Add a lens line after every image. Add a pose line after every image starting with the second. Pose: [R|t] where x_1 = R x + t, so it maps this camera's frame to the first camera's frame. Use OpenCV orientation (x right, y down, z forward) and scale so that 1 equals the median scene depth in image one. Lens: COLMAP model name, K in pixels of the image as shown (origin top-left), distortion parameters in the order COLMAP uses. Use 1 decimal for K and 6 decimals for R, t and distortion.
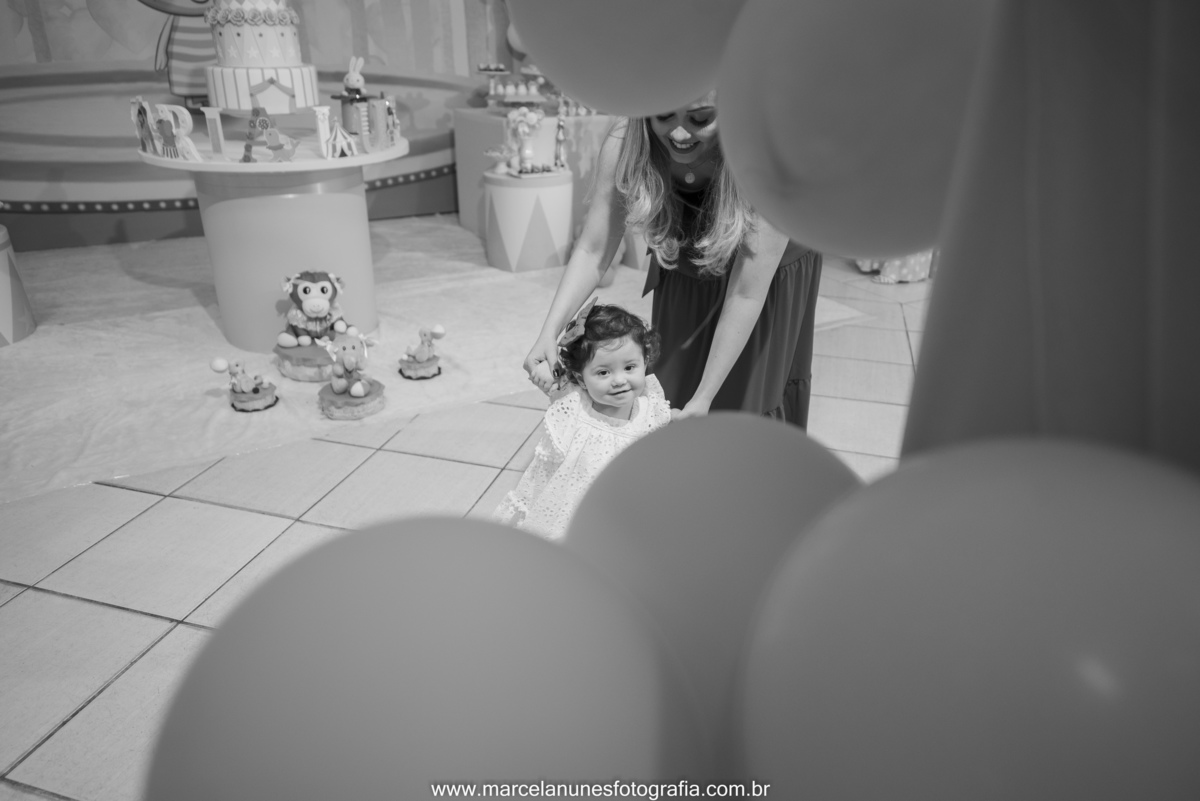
lens RADIAL K [[803.8, 0, 605.0], [0, 803.8, 406.7], [0, 0, 1]] dist [0.009575, 0.003438]
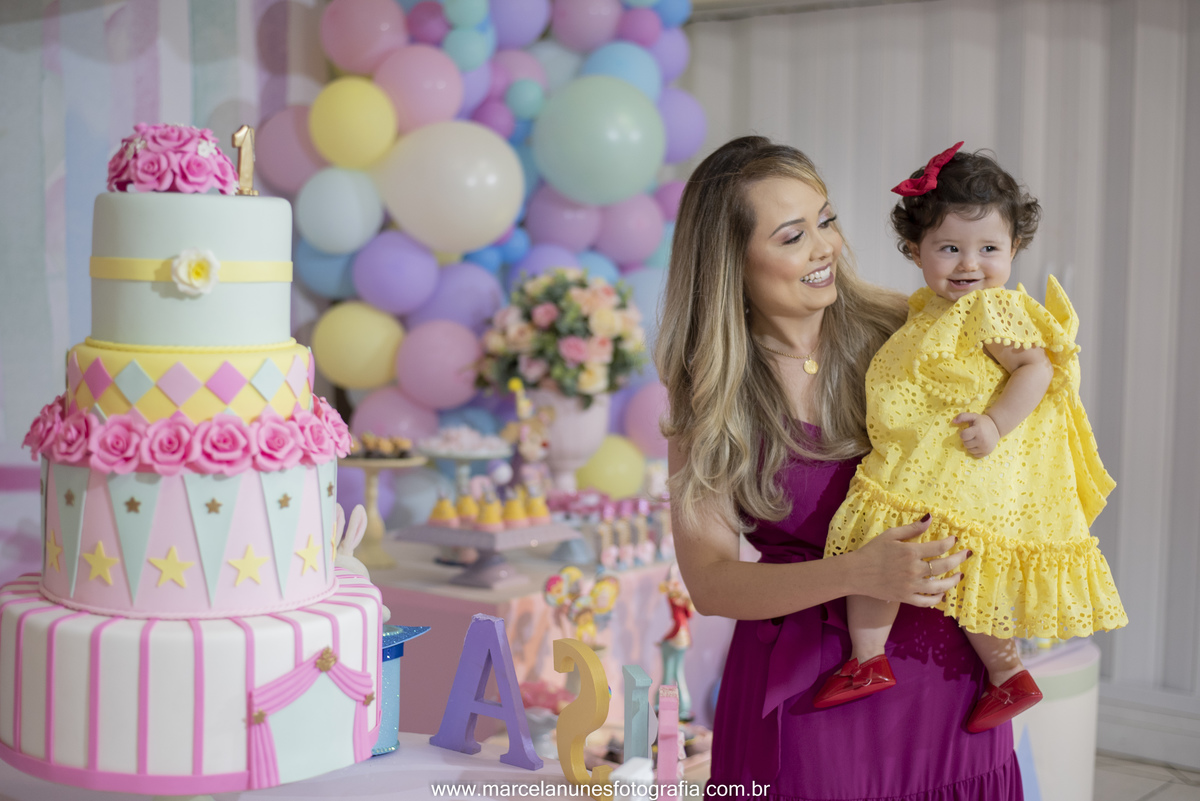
lens RADIAL K [[1801.0, 0, 635.1], [0, 1801.0, 438.5], [0, 0, 1]] dist [-0.110193, 0.000000]
pose [[0.924141, -0.036473, 0.380306, -0.509703], [0.155827, 0.944853, -0.288045, -0.271484], [-0.348828, 0.325456, 0.878861, 0.400803]]
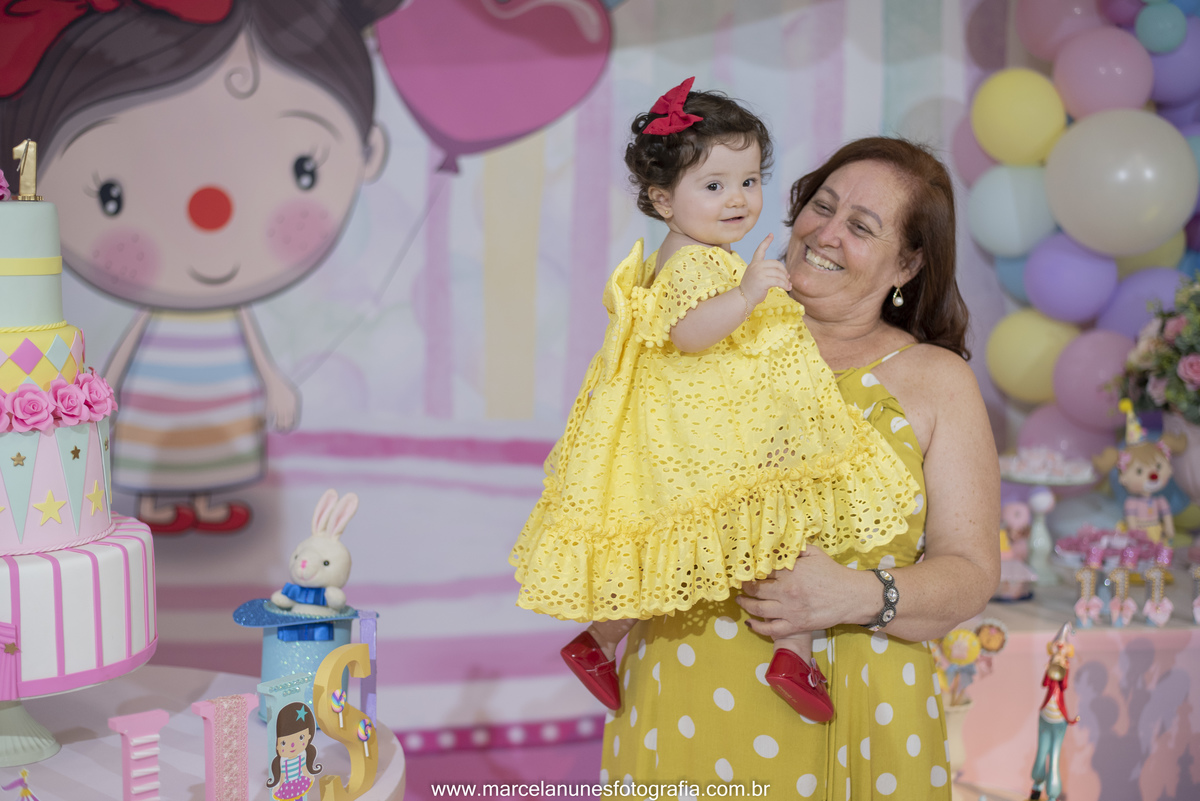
lens RADIAL K [[1801.0, 0, 609.0], [0, 1801.0, 398.5], [0, 0, 1]] dist [-0.110193, 0.000000]
pose [[0.912068, 0.035426, -0.408505, 0.082034], [-0.173145, 0.936357, -0.305379, -0.297896], [0.371689, 0.349257, 0.860155, 0.463338]]
